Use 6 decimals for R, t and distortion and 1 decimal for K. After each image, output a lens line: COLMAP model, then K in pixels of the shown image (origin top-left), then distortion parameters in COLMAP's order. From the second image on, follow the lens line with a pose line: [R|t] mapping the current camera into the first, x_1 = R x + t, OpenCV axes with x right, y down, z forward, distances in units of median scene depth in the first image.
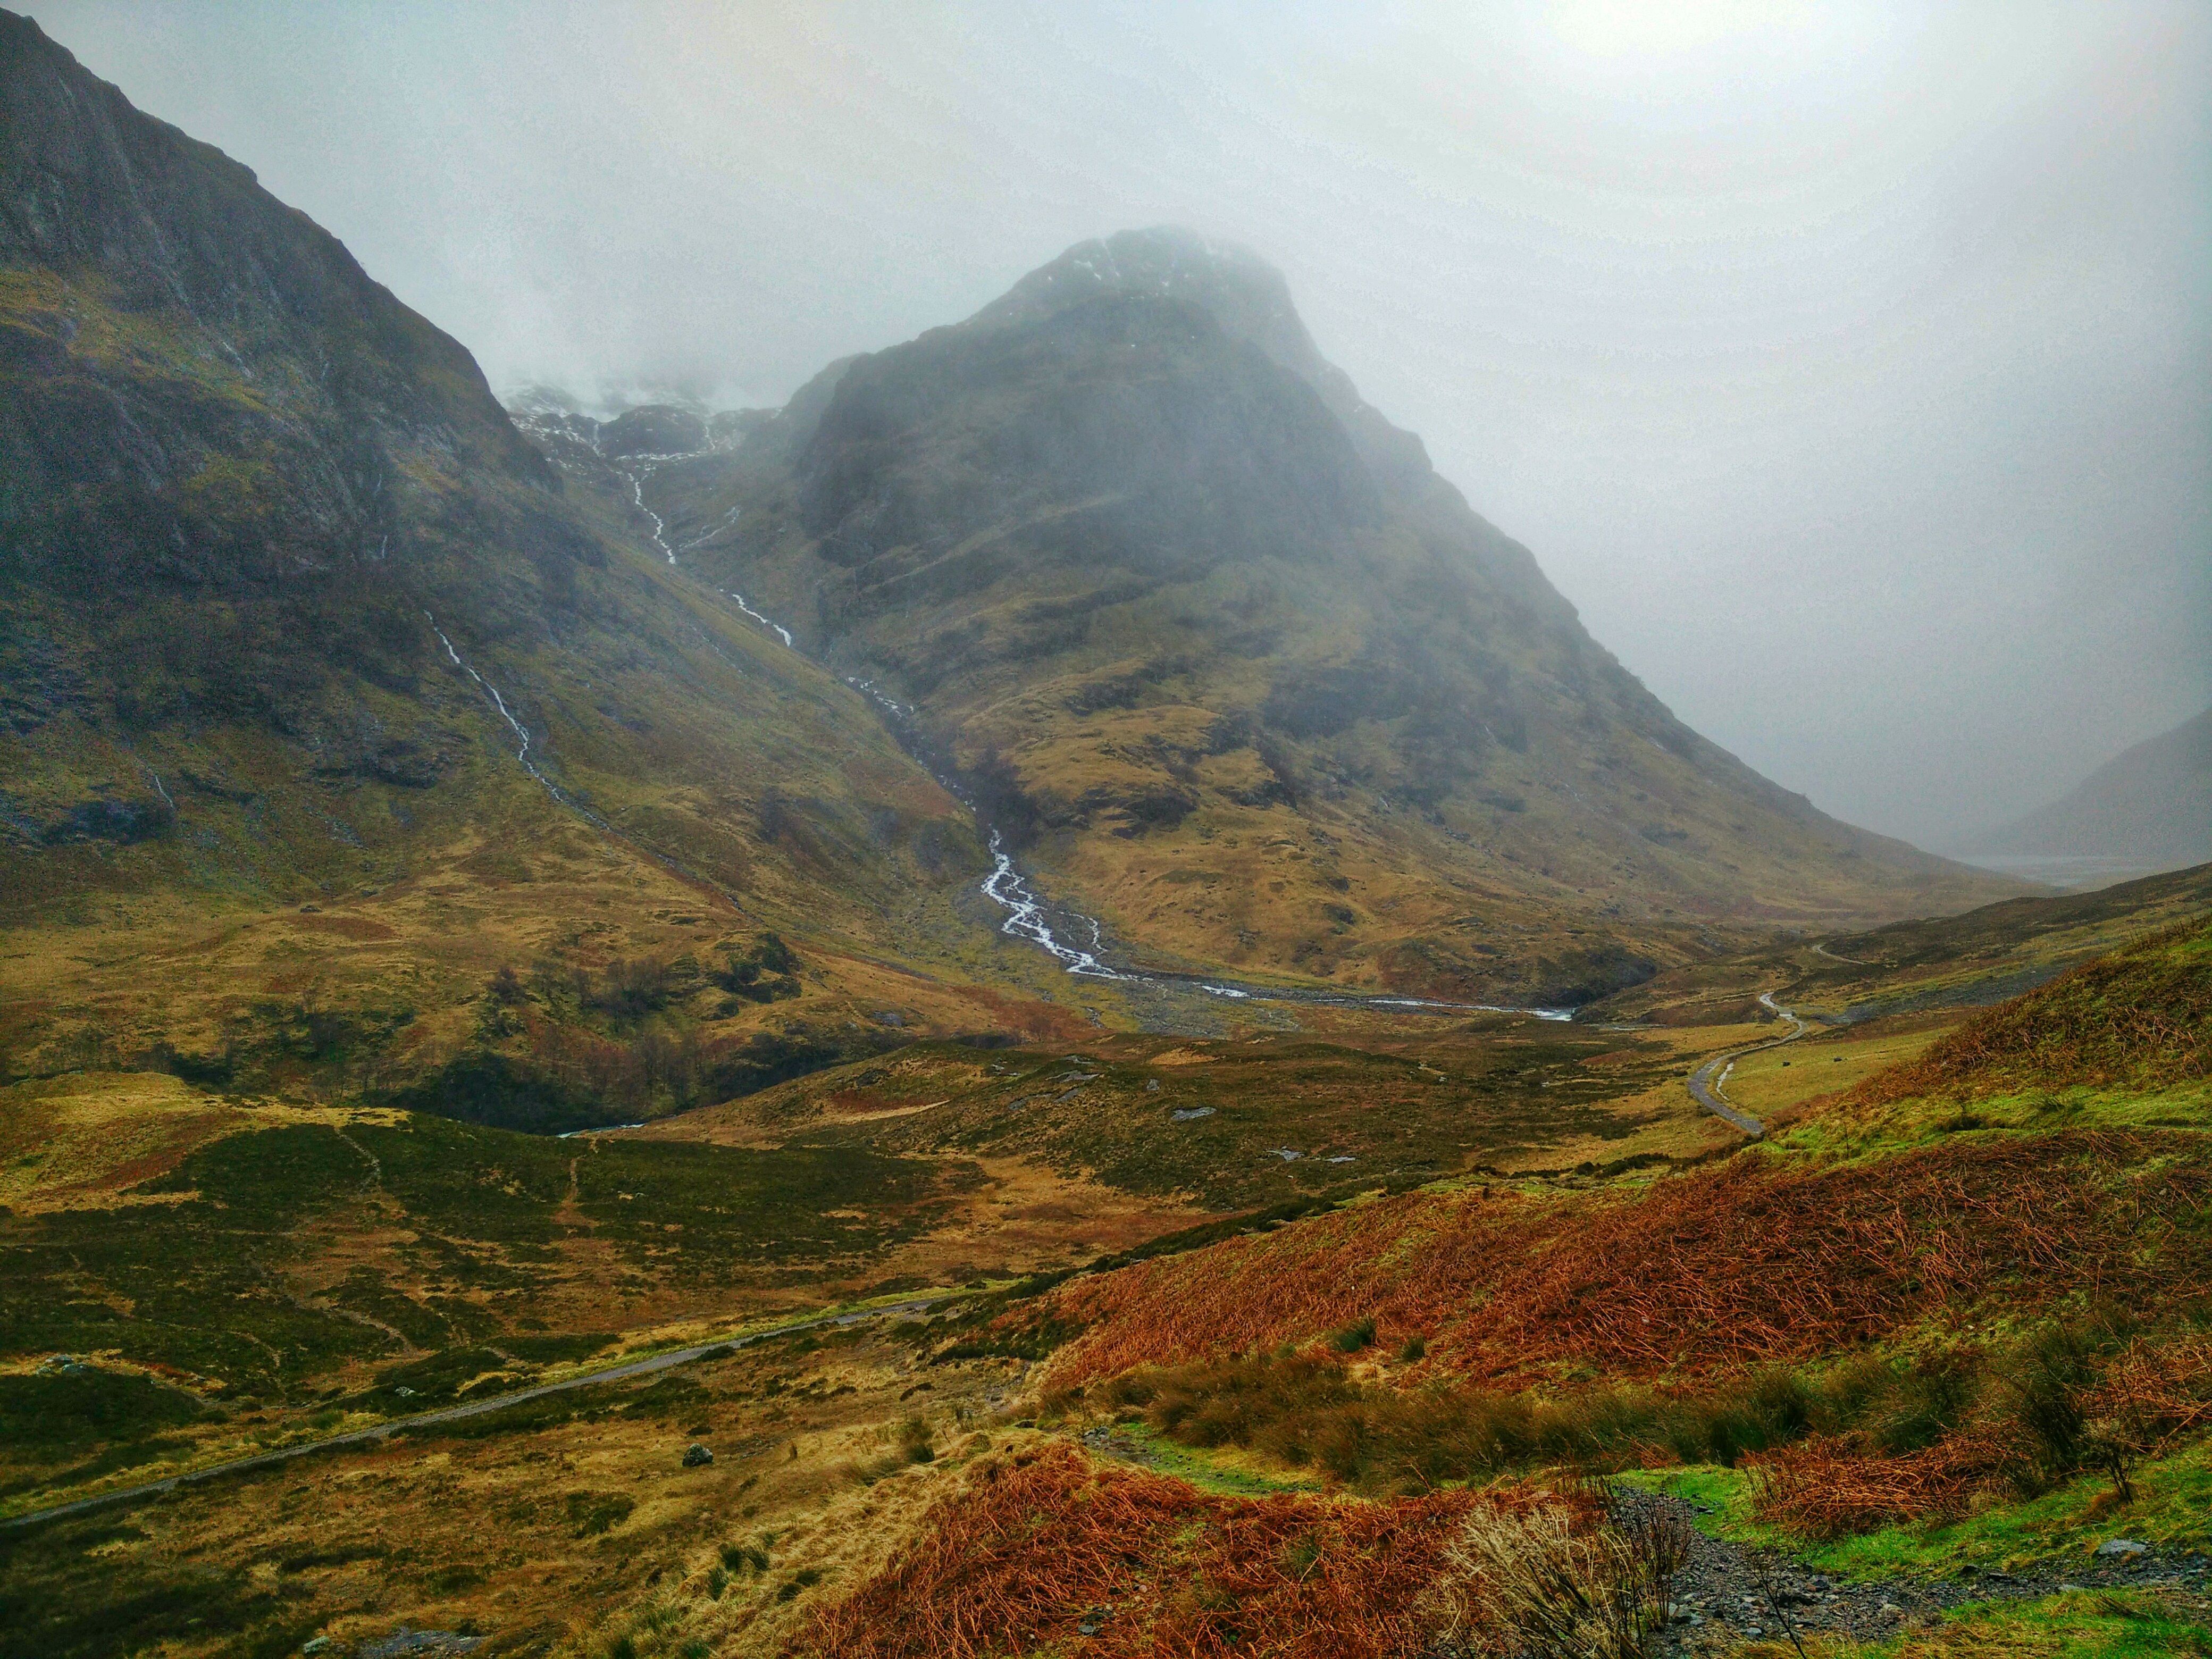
lens RADIAL K [[1732.4, 0, 1145.3], [0, 1732.4, 829.1], [0, 0, 1]] dist [0.027925, -0.019581]
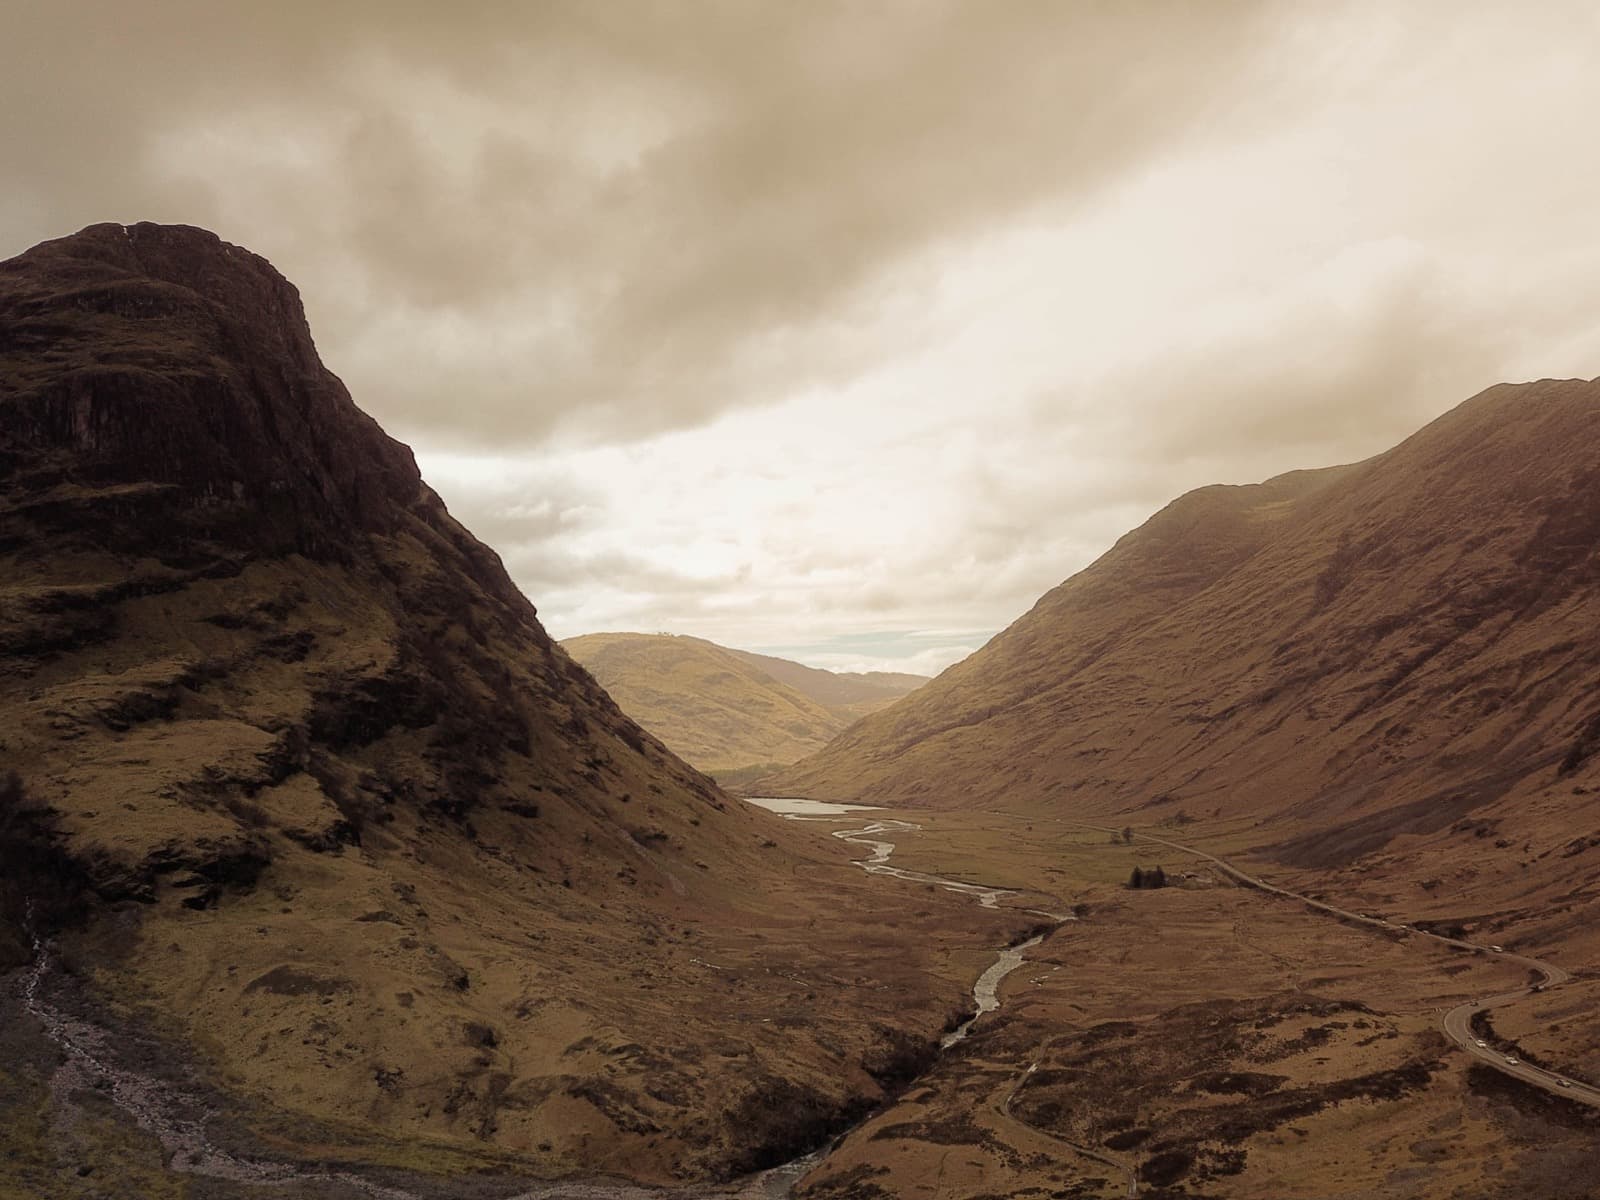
lens RADIAL K [[1364.3, 0, 799.7], [0, 1364.3, 604.8], [0, 0, 1]] dist [0.027739, -0.010584]
pose [[0.881875, 0.088994, 0.463009, -0.096152], [-0.042234, 0.992987, -0.110418, -0.104731], [-0.469588, 0.077820, 0.879449, 0.257886]]
